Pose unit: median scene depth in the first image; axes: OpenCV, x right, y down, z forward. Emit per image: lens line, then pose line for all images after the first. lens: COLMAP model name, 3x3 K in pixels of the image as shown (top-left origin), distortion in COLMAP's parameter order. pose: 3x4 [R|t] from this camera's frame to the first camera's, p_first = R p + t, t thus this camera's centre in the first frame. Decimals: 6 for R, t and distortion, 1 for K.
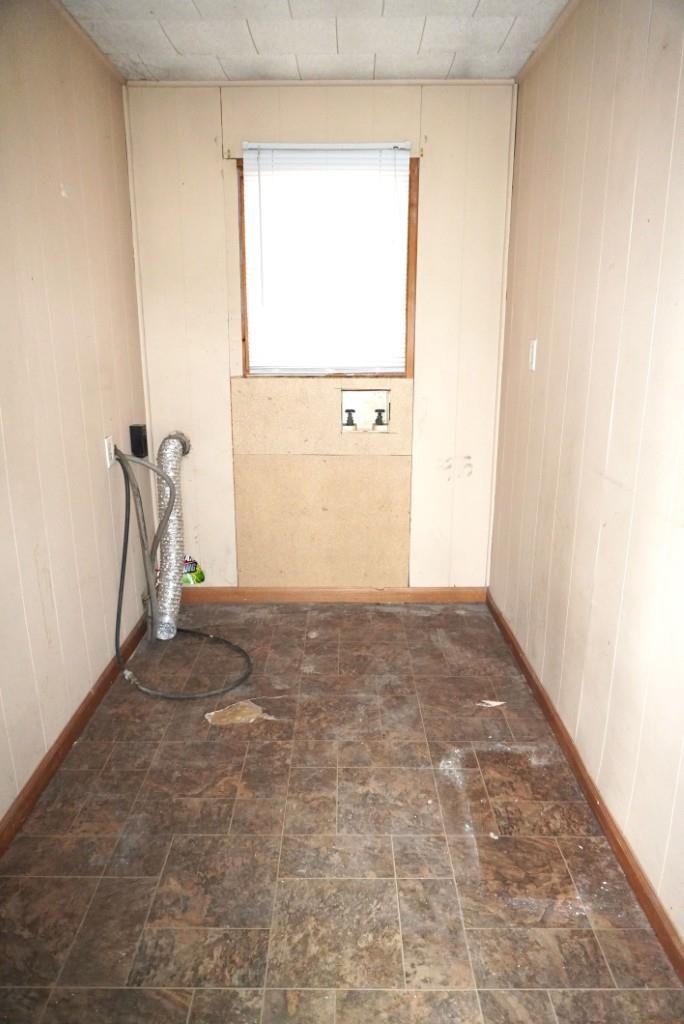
lens RADIAL K [[674.1, 0, 342.0], [0, 674.1, 512.0], [0, 0, 1]] dist [-0.016559, 0.003281]
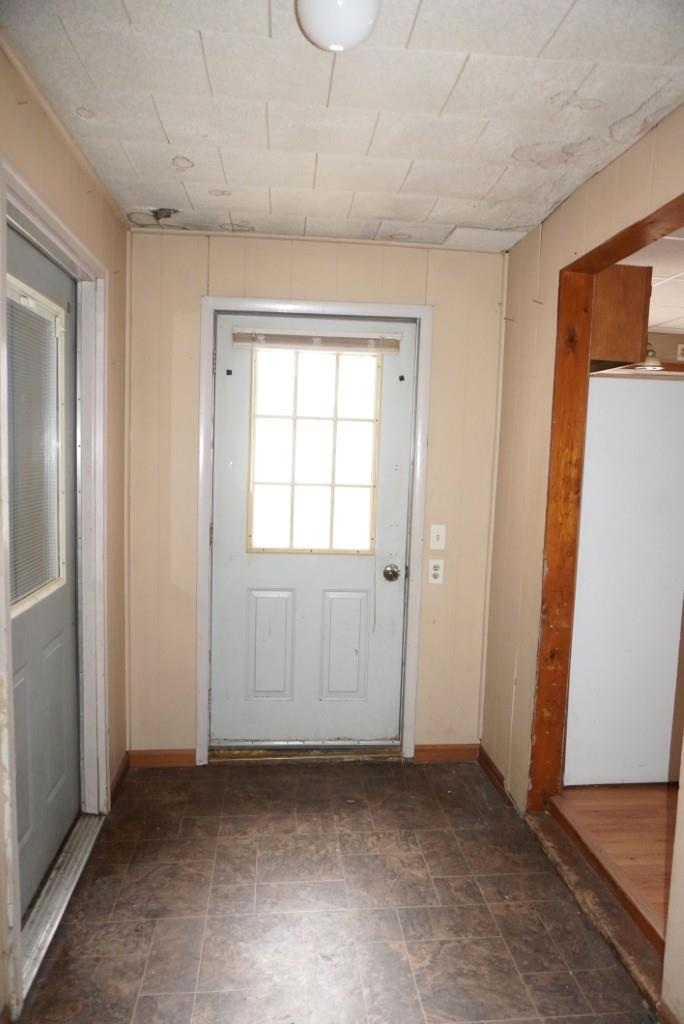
lens RADIAL K [[674.1, 0, 342.0], [0, 674.1, 512.0], [0, 0, 1]] dist [-0.016559, 0.003281]
pose [[-0.995091, 0.034390, -0.092794, 0.007833], [0.000631, 0.939863, 0.341550, -0.642915], [0.098960, 0.339815, -0.935272, 2.119820]]
